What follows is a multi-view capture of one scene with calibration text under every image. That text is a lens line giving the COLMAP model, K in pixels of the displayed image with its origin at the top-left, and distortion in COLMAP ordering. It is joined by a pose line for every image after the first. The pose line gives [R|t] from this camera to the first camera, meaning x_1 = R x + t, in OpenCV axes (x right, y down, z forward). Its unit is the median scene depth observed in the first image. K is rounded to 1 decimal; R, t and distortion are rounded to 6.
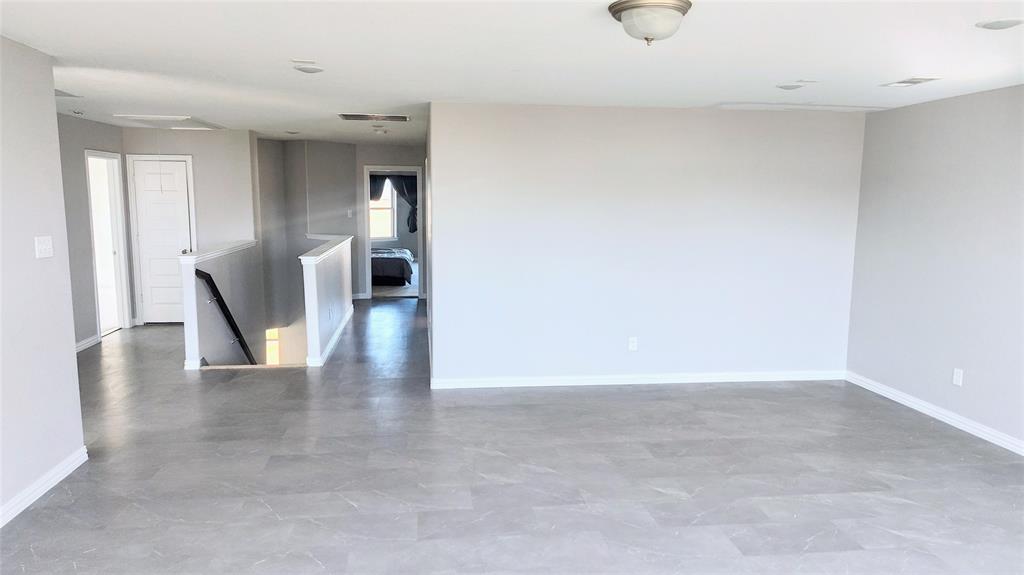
lens RADIAL K [[695.7, 0, 513.1], [0, 695.7, 287.9], [0, 0, 1]] dist [0.043314, -0.036126]
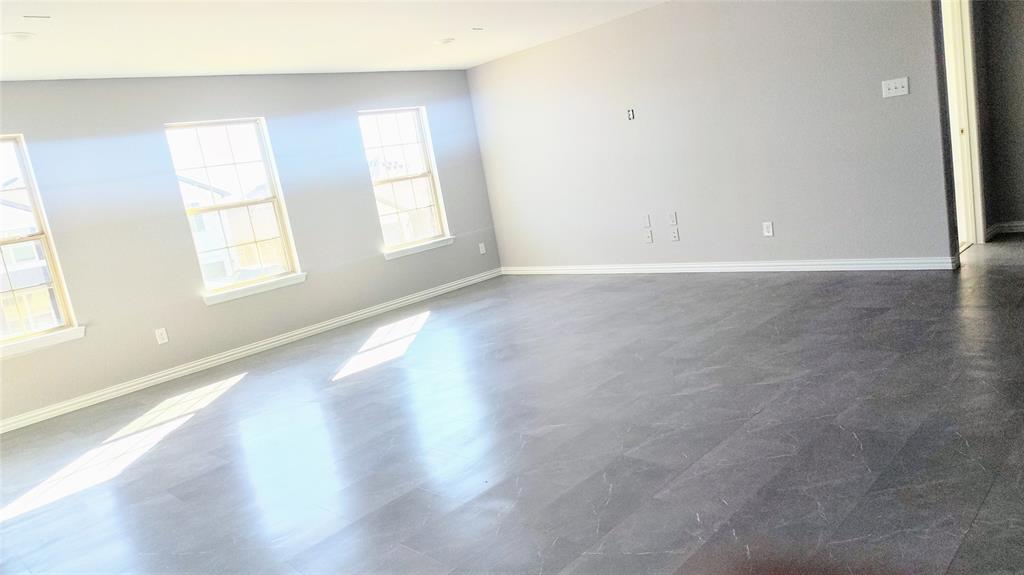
lens RADIAL K [[695.7, 0, 513.5], [0, 695.7, 285.6], [0, 0, 1]] dist [0.043314, -0.036126]
pose [[-0.782537, 0.221766, -0.581769, 0.669714], [0.077713, 0.961897, 0.262135, -0.094911], [0.617734, 0.159920, -0.769954, 1.510170]]
